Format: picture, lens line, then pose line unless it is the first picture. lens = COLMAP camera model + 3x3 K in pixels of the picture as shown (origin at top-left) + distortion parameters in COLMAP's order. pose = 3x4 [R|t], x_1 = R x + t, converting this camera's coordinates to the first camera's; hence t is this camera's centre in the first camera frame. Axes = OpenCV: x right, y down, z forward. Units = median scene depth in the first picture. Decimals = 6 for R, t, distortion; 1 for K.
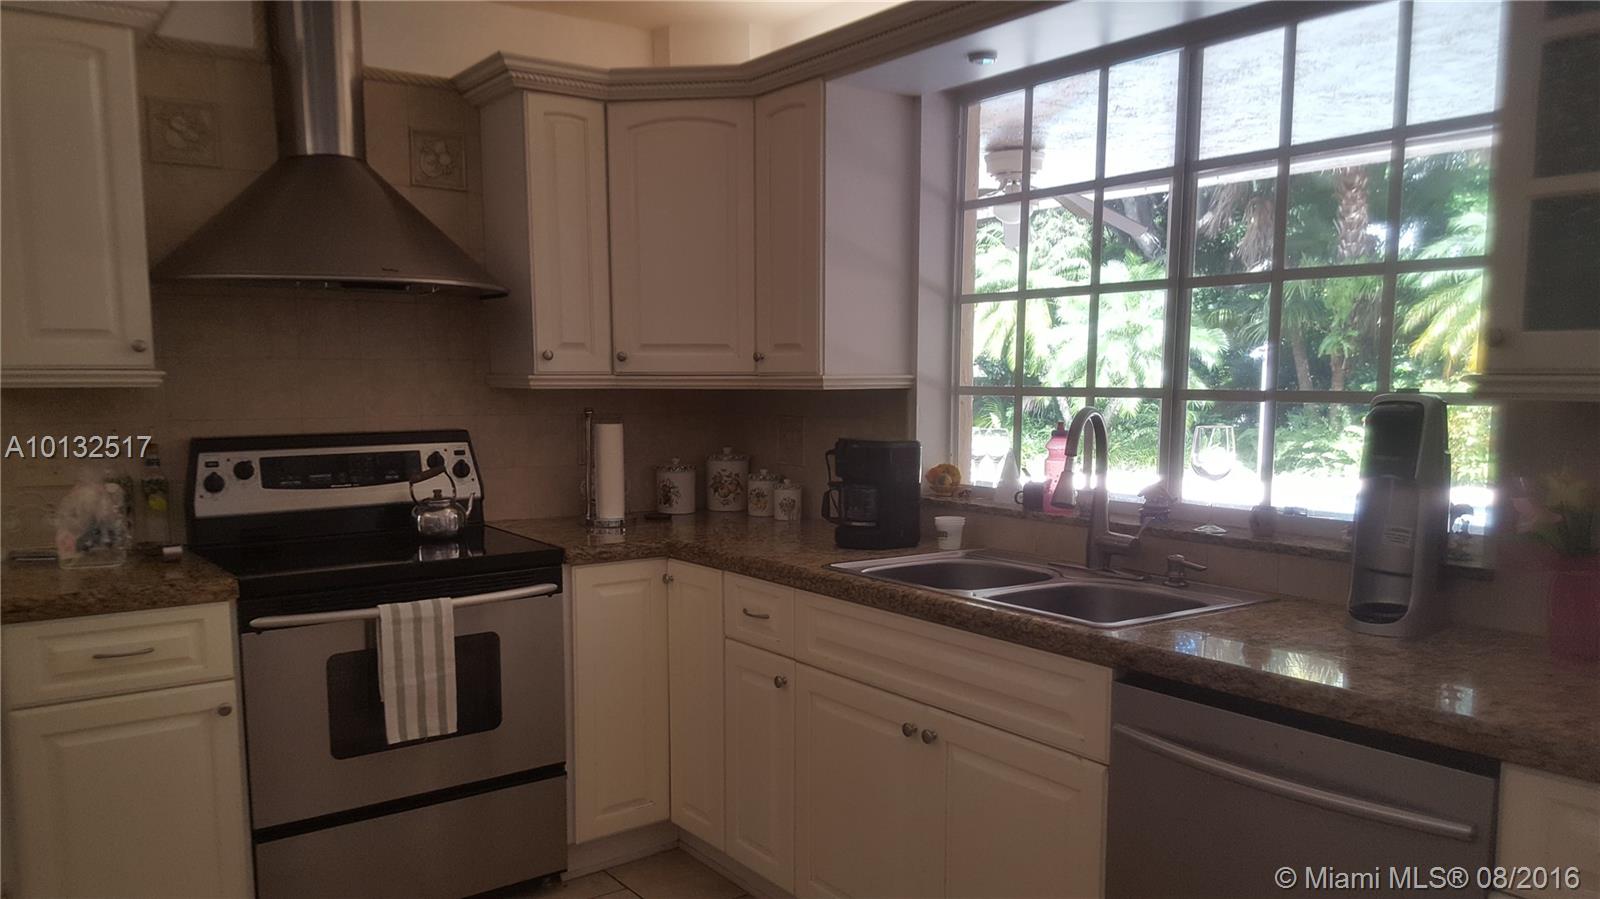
lens RADIAL K [[1112.7, 0, 763.4], [0, 1112.7, 504.3], [0, 0, 1]] dist [0.153627, -0.194389]
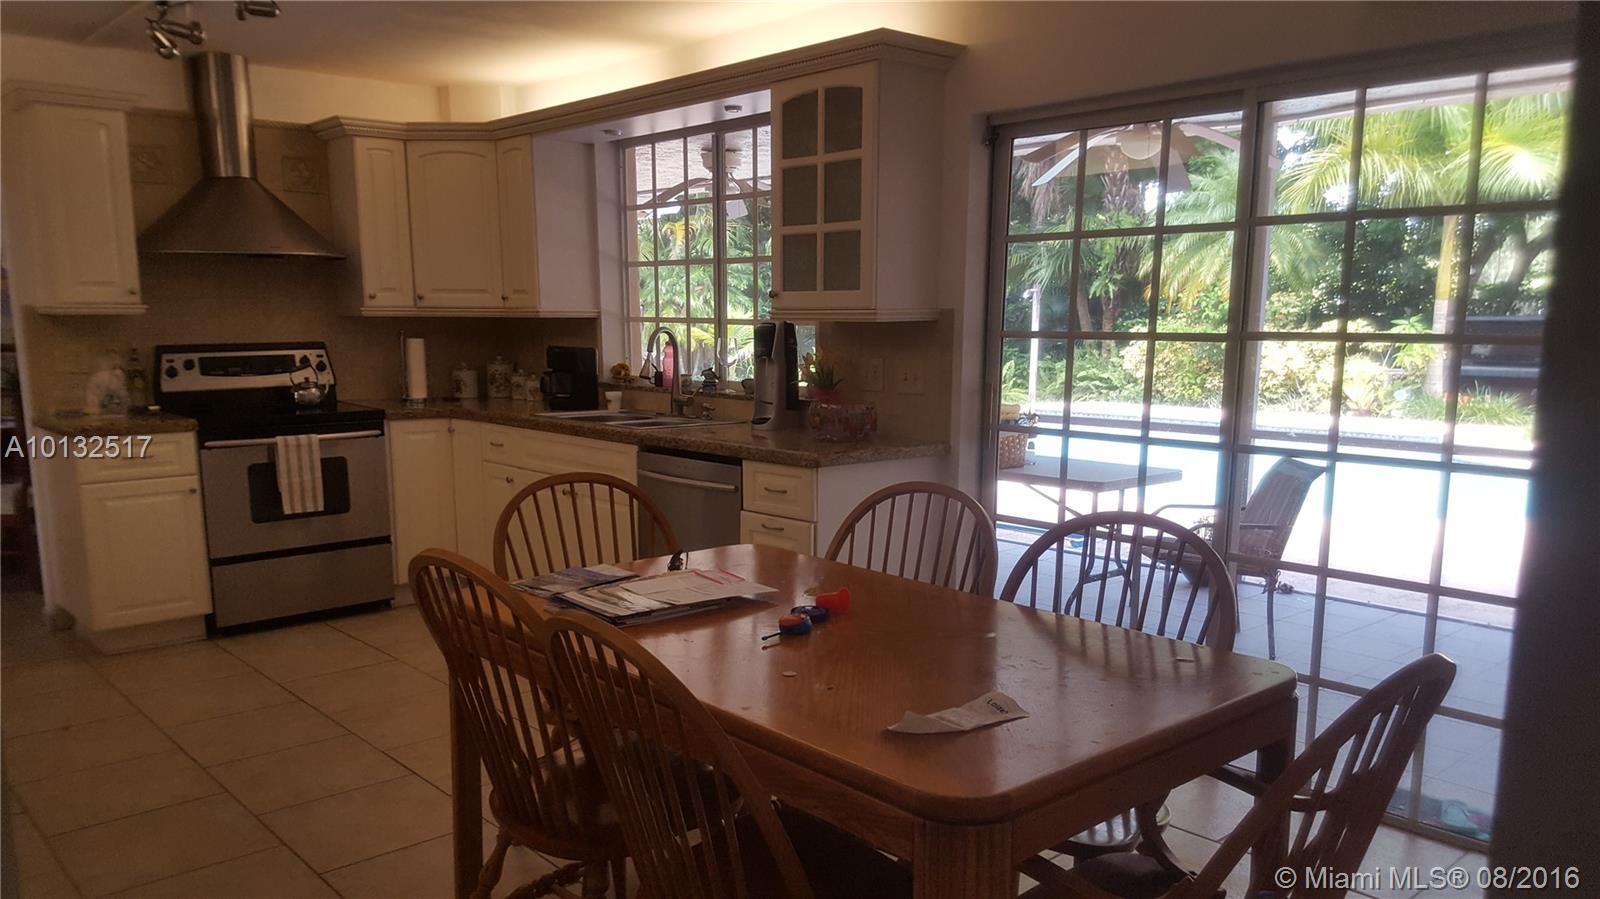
lens RADIAL K [[1199.7, 0, 765.0], [0, 1199.7, 512.1], [0, 0, 1]] dist [0.171511, -0.282307]
pose [[0.996703, -0.015604, 0.079618, 0.246623], [0.011921, 0.998846, 0.046524, 0.113788], [-0.080252, -0.045422, 0.995739, -0.893078]]
